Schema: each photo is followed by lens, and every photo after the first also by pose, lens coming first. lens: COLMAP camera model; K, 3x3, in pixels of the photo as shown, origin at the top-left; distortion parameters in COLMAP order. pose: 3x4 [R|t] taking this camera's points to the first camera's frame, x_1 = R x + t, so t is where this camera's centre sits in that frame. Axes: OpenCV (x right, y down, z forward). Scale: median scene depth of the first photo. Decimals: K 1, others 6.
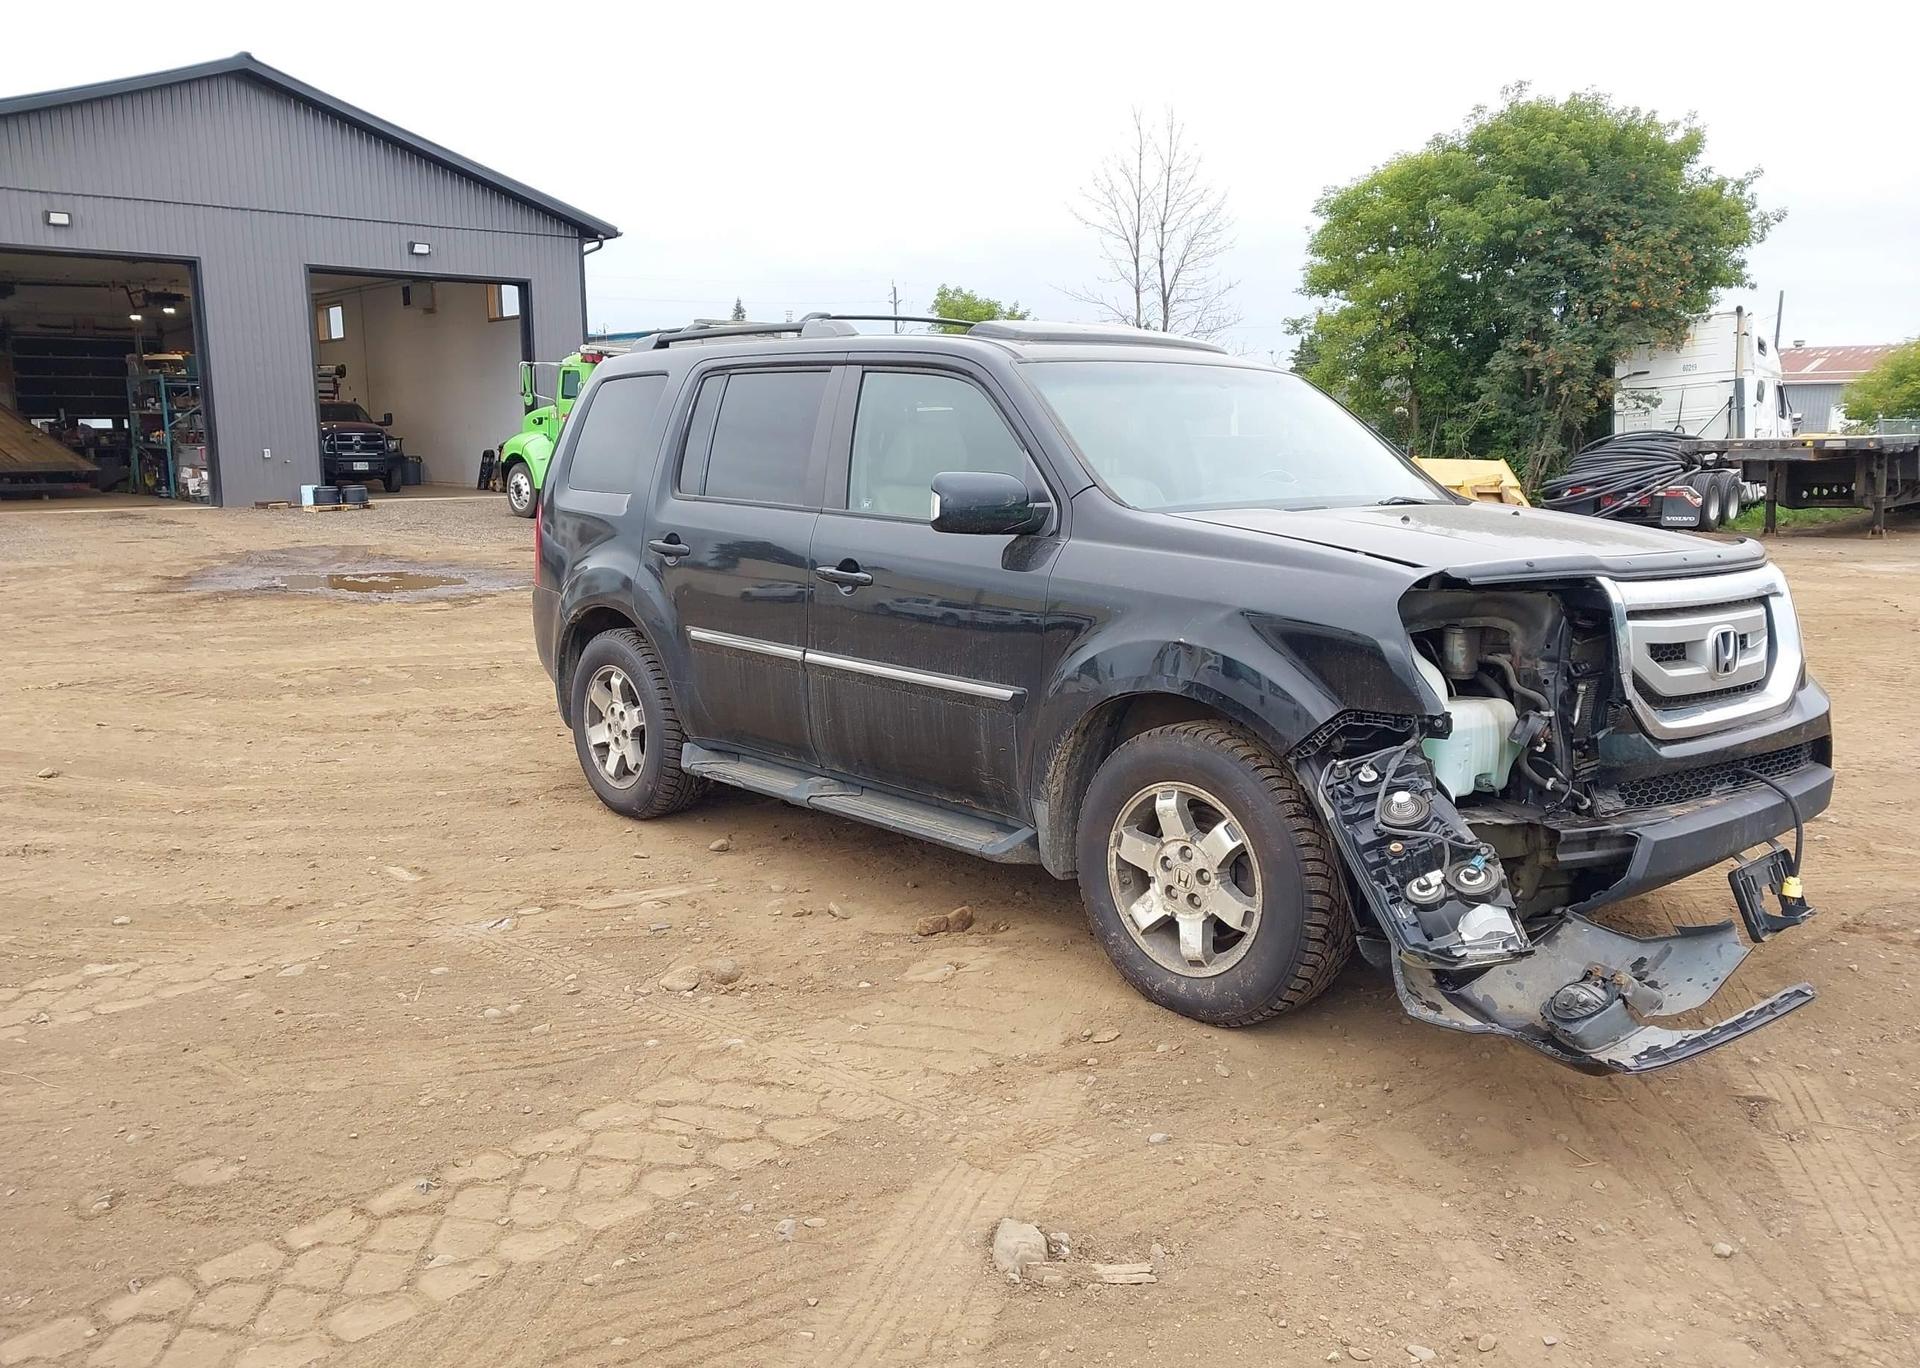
lens RADIAL K [[1500.3, 0, 960.0], [0, 1500.3, 684.0], [0, 0, 1]] dist [0.016671, -0.011724]
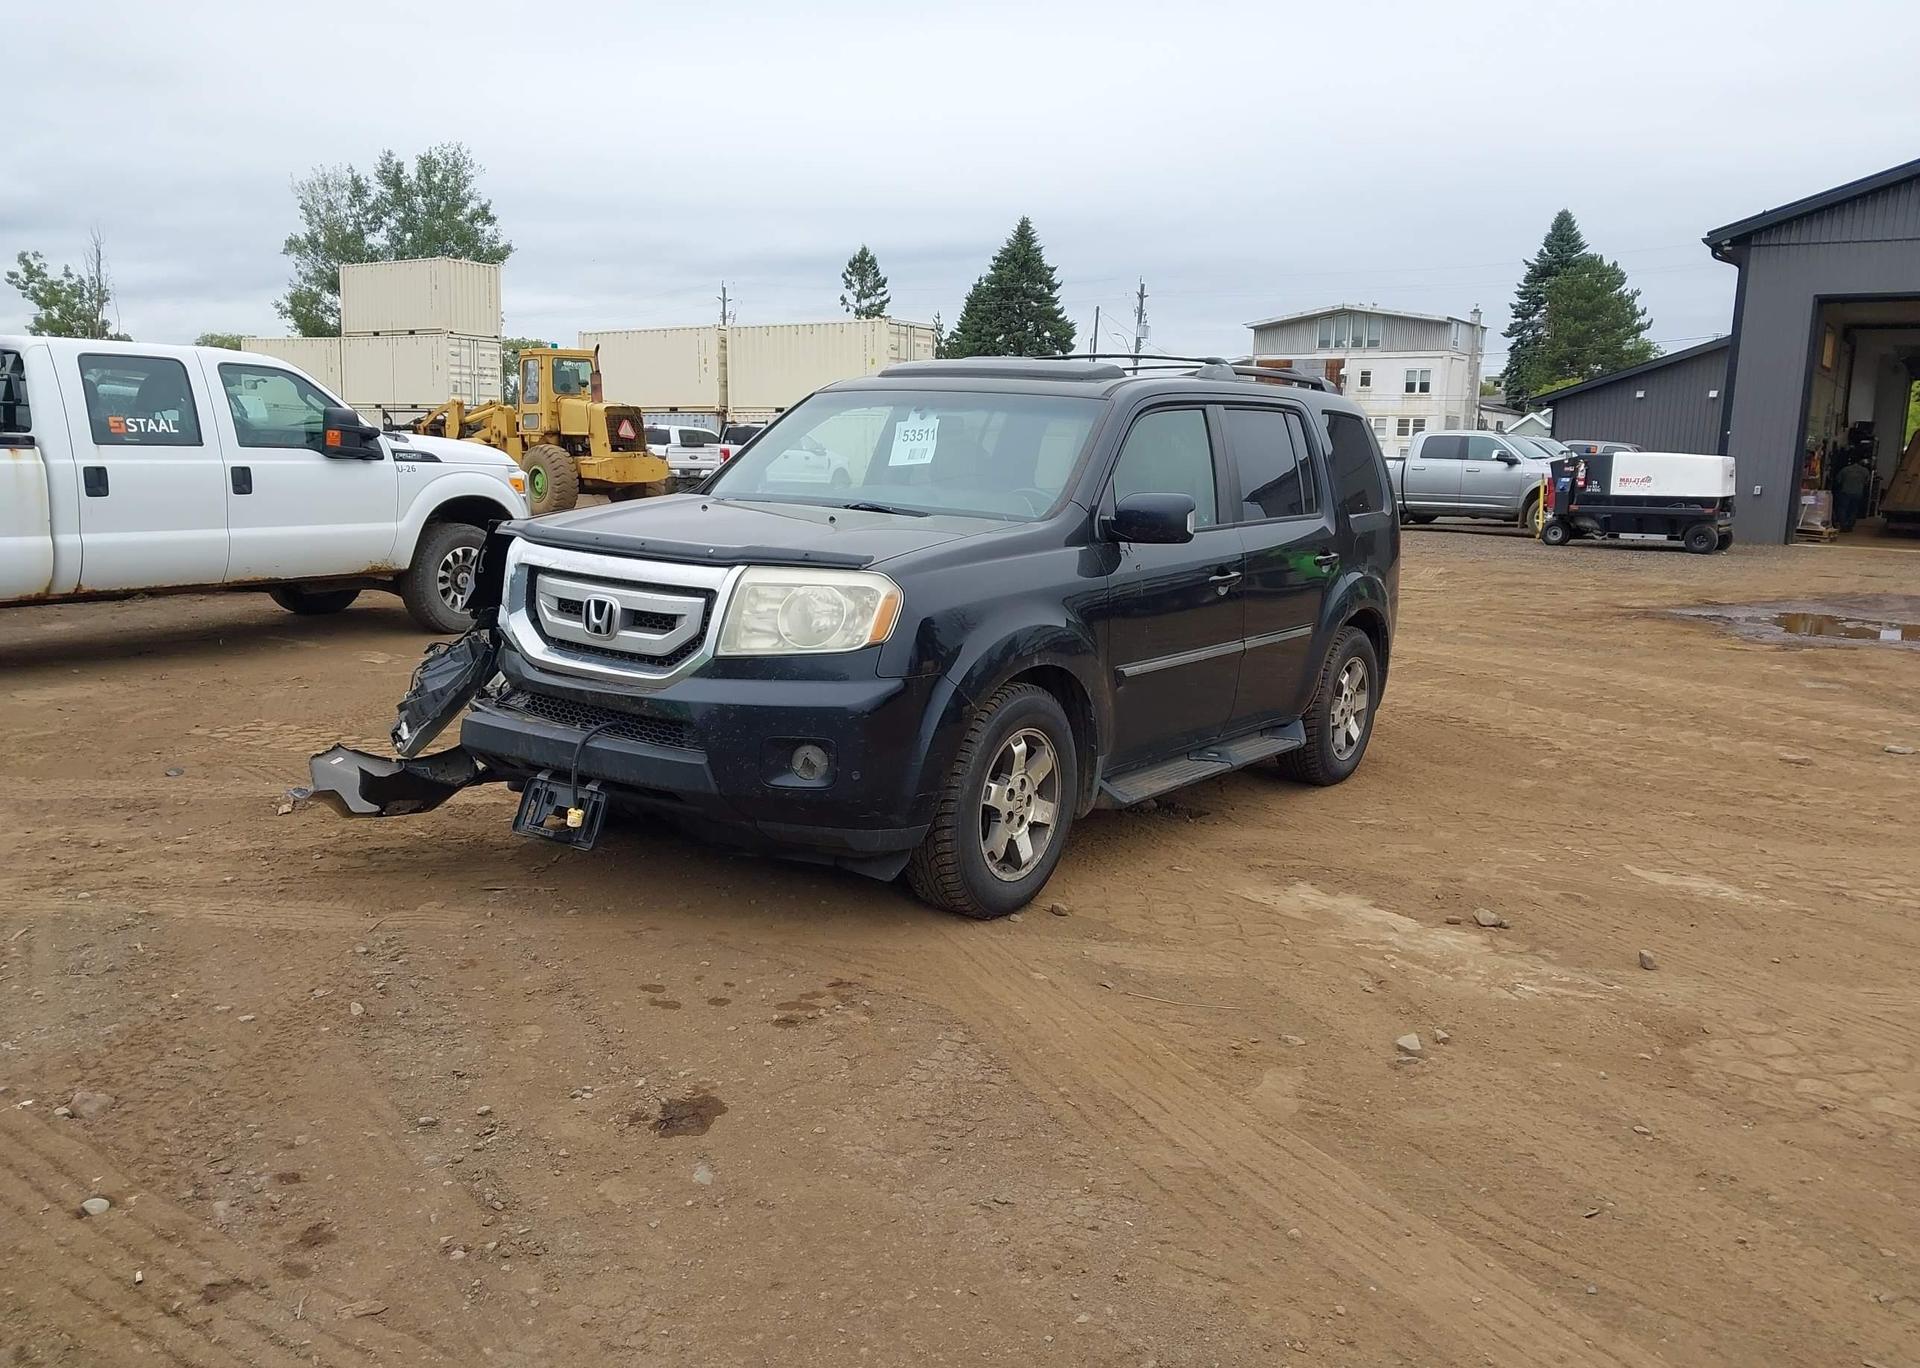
lens RADIAL K [[1493.7, 0, 959.3], [0, 1493.7, 669.1], [0, 0, 1]] dist [0.059137, -0.072149]
pose [[0.237935, 0.148418, -0.959875, 1.517746], [-0.187285, 0.976721, 0.104598, -0.140475], [0.953054, 0.154883, 0.260192, 0.834068]]
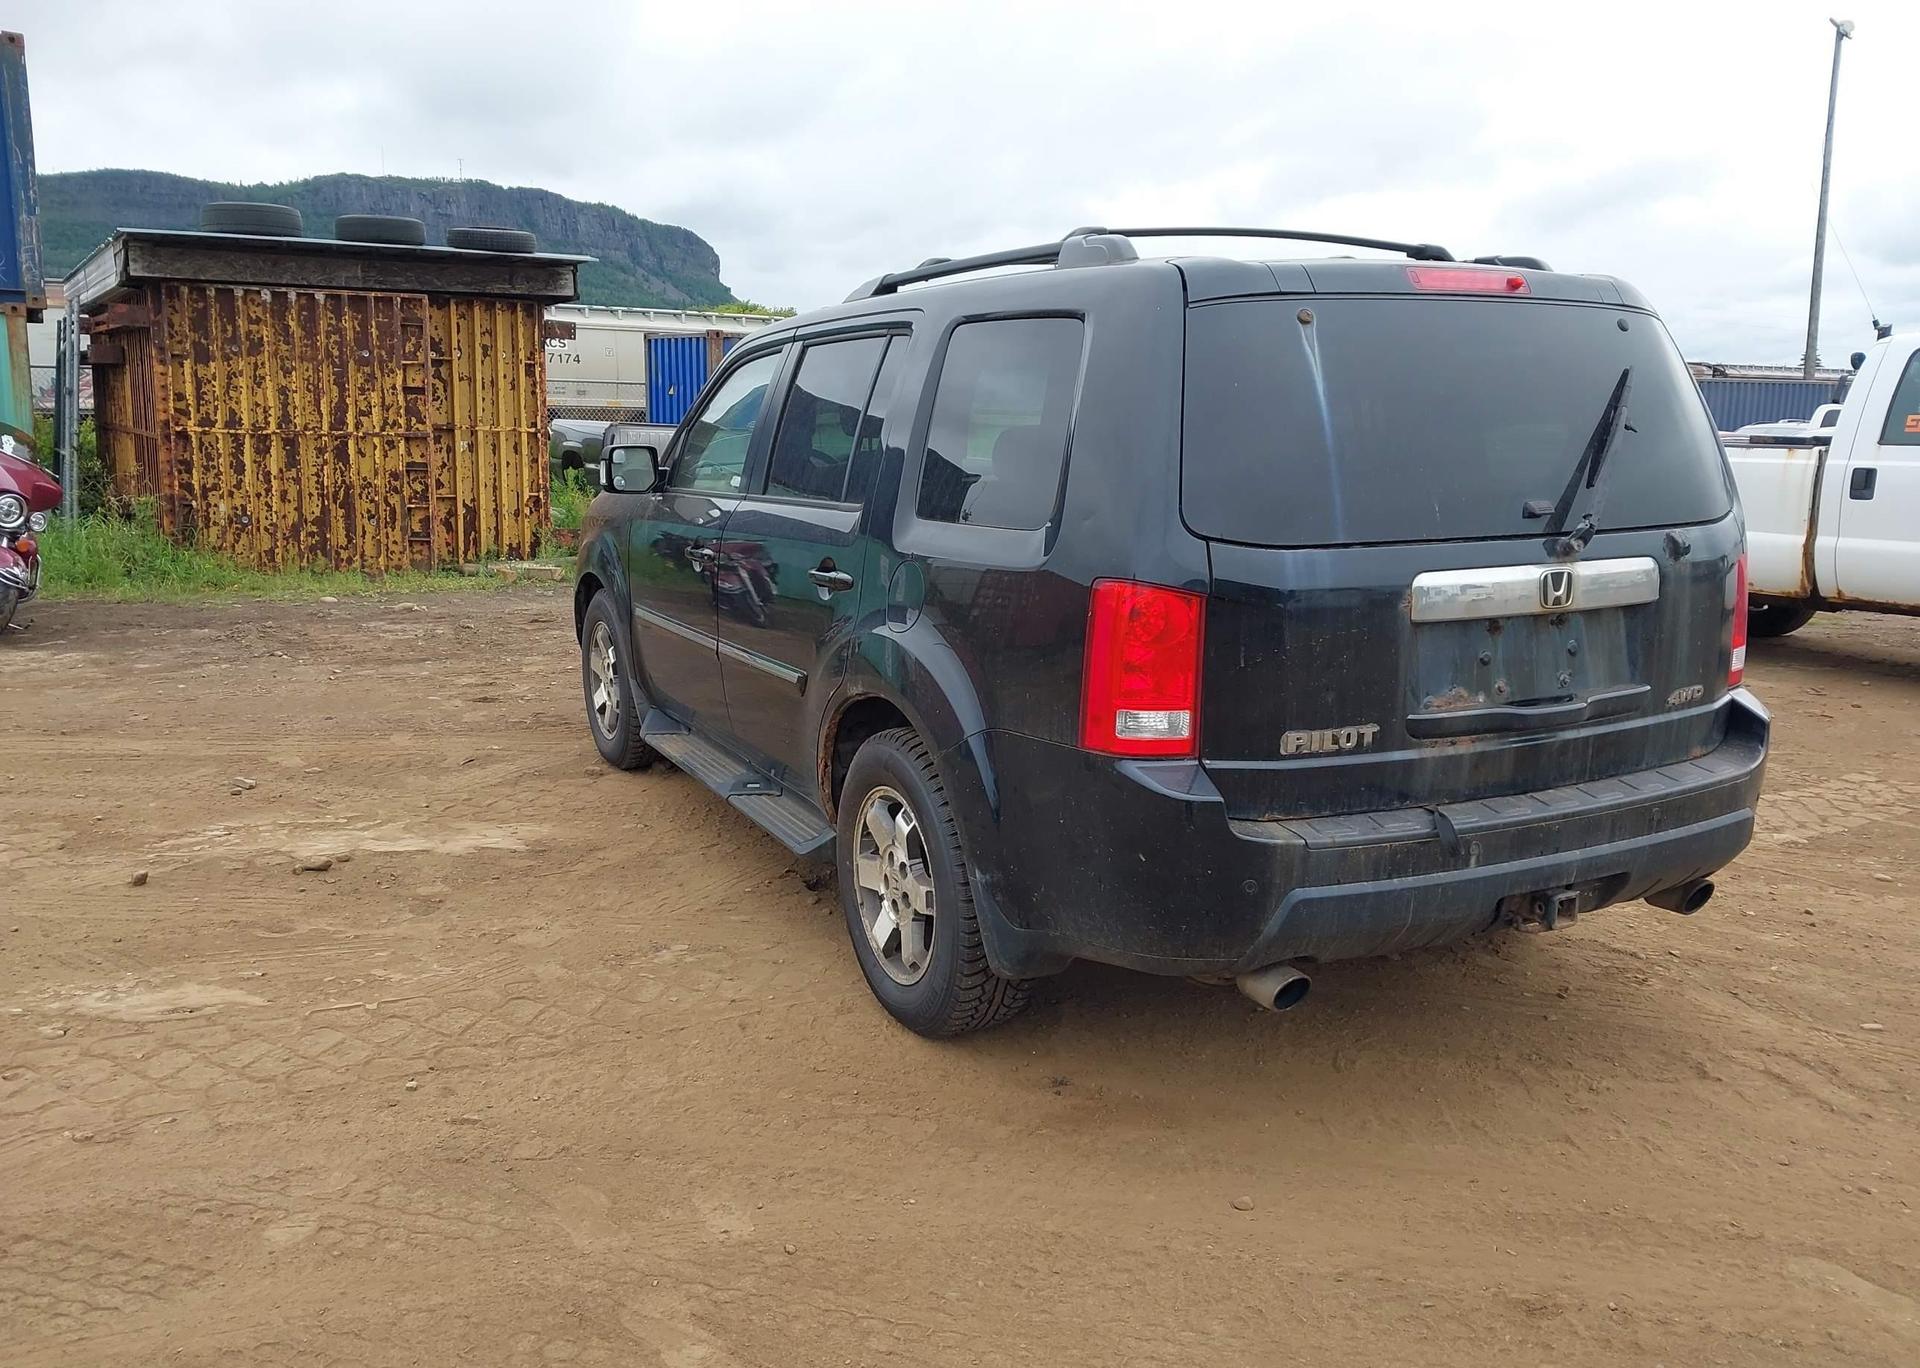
lens RADIAL K [[1500.3, 0, 960.0], [0, 1500.3, 684.0], [0, 0, 1]] dist [0.016671, -0.011724]
pose [[-0.966305, -0.051990, 0.252095, -0.219104], [0.034504, 0.944388, 0.327018, -0.396327], [-0.255077, 0.324697, -0.910773, 2.422292]]
